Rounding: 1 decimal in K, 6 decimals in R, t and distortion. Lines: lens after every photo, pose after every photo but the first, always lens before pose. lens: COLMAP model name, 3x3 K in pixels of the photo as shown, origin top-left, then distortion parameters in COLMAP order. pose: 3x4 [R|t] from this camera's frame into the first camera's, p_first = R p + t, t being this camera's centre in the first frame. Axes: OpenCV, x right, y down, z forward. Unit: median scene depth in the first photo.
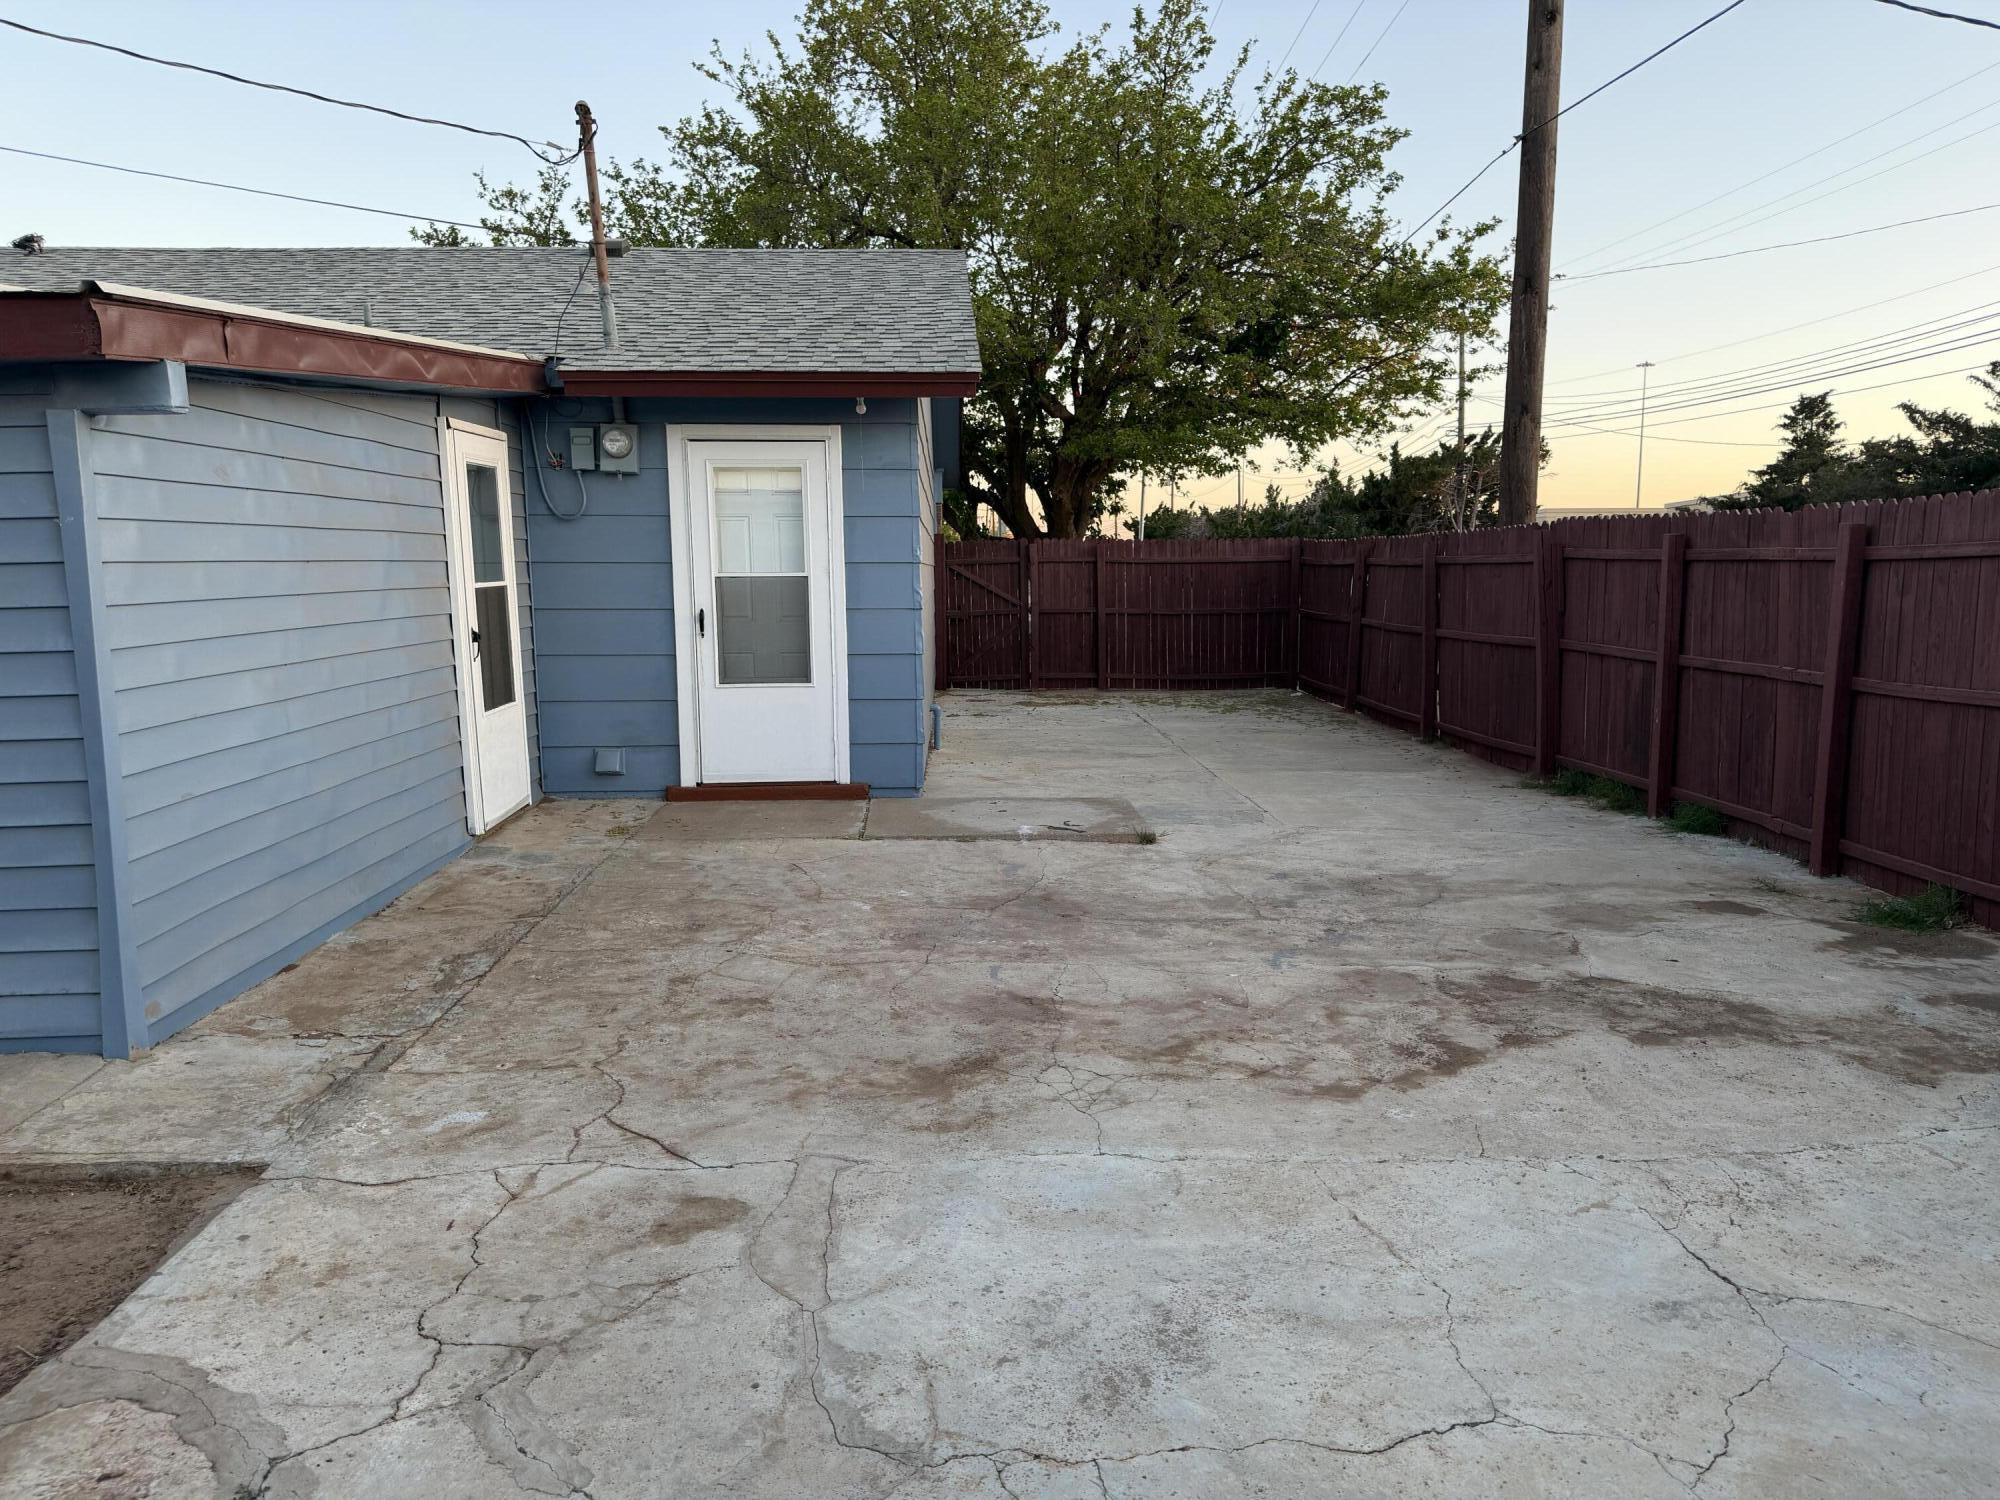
lens RADIAL K [[1395.5, 0, 1003.9], [0, 1395.5, 748.5], [0, 0, 1]] dist [0.013818, -0.014367]
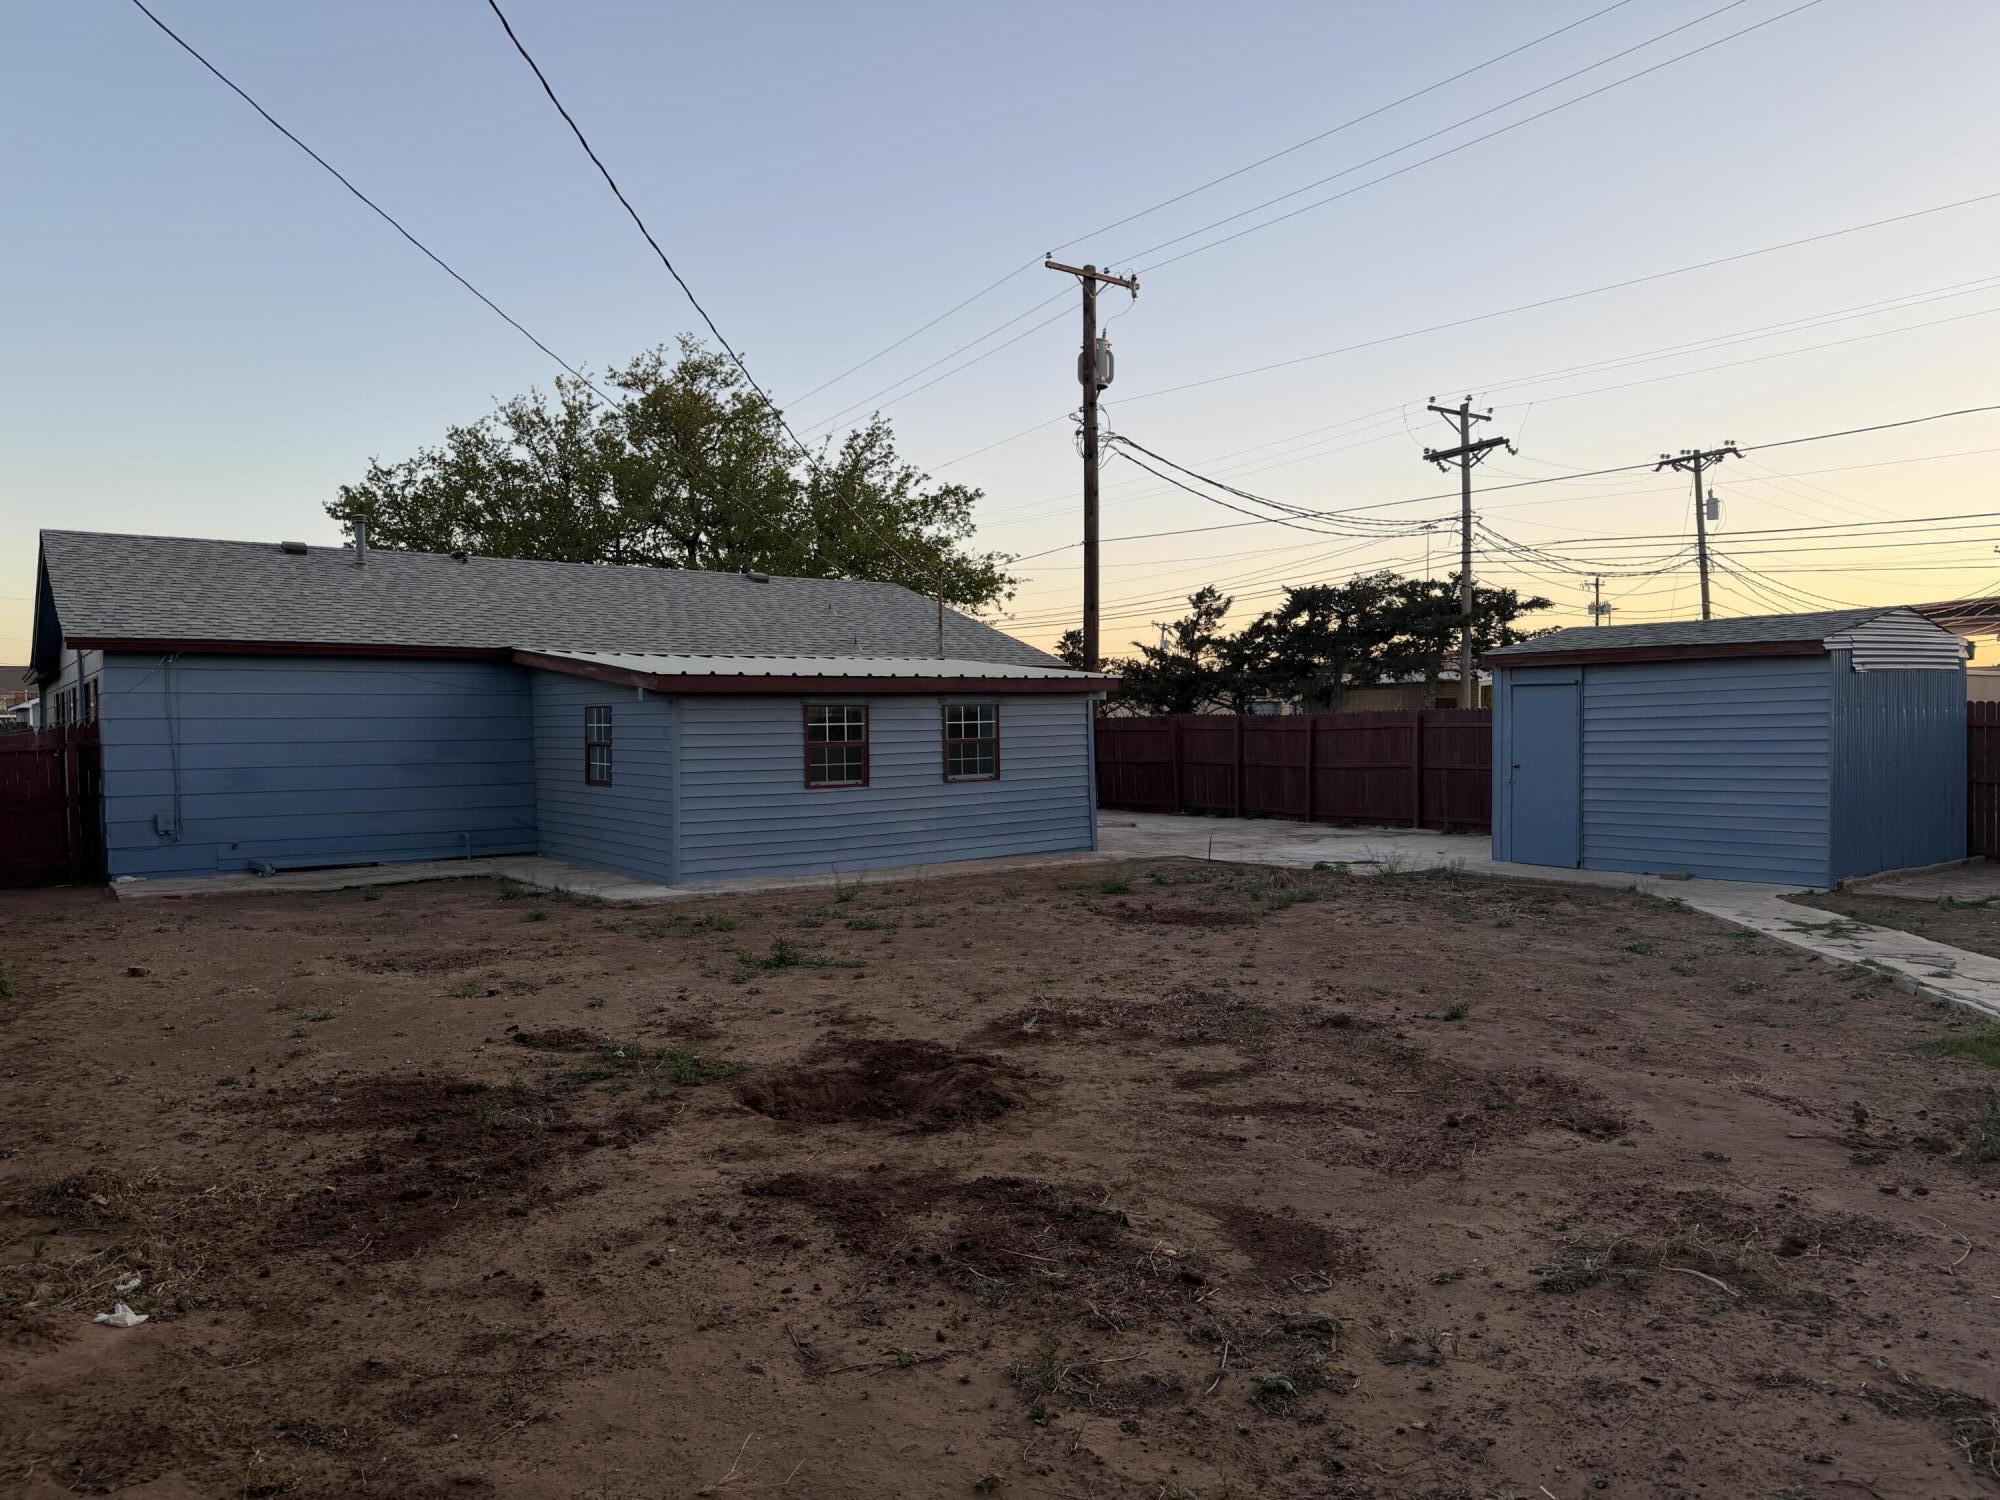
lens RADIAL K [[1395.5, 0, 1001.7], [0, 1395.5, 761.7], [0, 0, 1]] dist [0.013818, -0.014367]
pose [[0.826669, -0.020964, 0.562297, -0.777979], [0.080921, 0.993347, -0.081931, 0.065539], [-0.556839, 0.113232, 0.822866, -0.561629]]
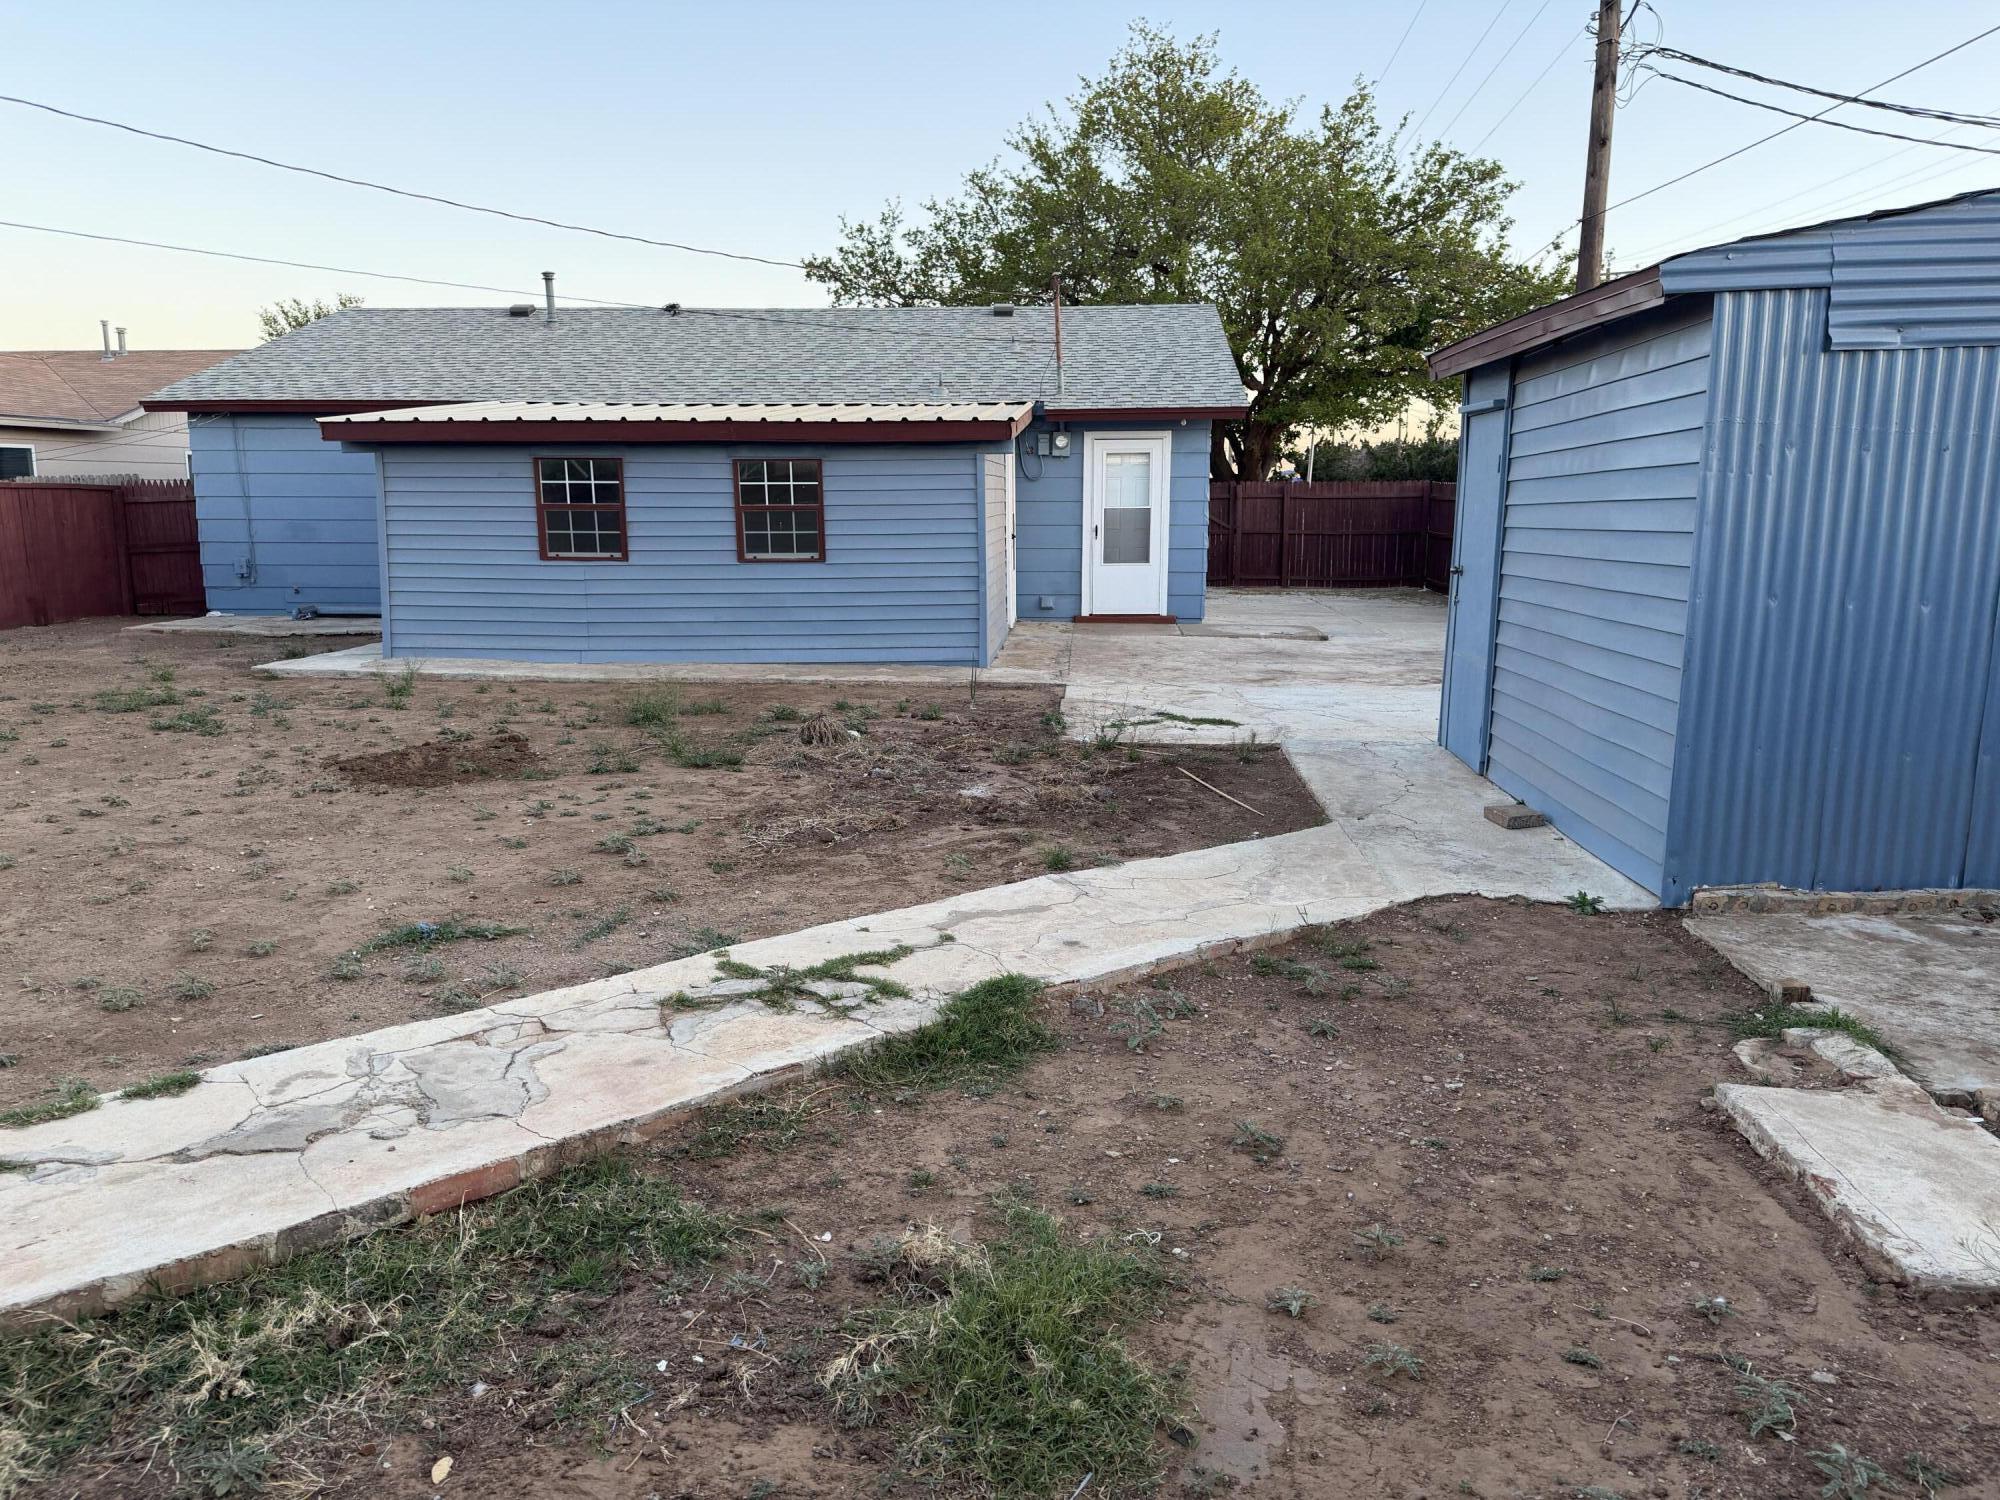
lens RADIAL K [[1395.5, 0, 996.8], [0, 1395.5, 760.8], [0, 0, 1]] dist [0.013818, -0.014367]
pose [[0.993784, 0.025764, -0.108305, -0.065171], [-0.019415, 0.998053, 0.059276, 0.057883], [0.109622, -0.056805, 0.992349, -0.482832]]
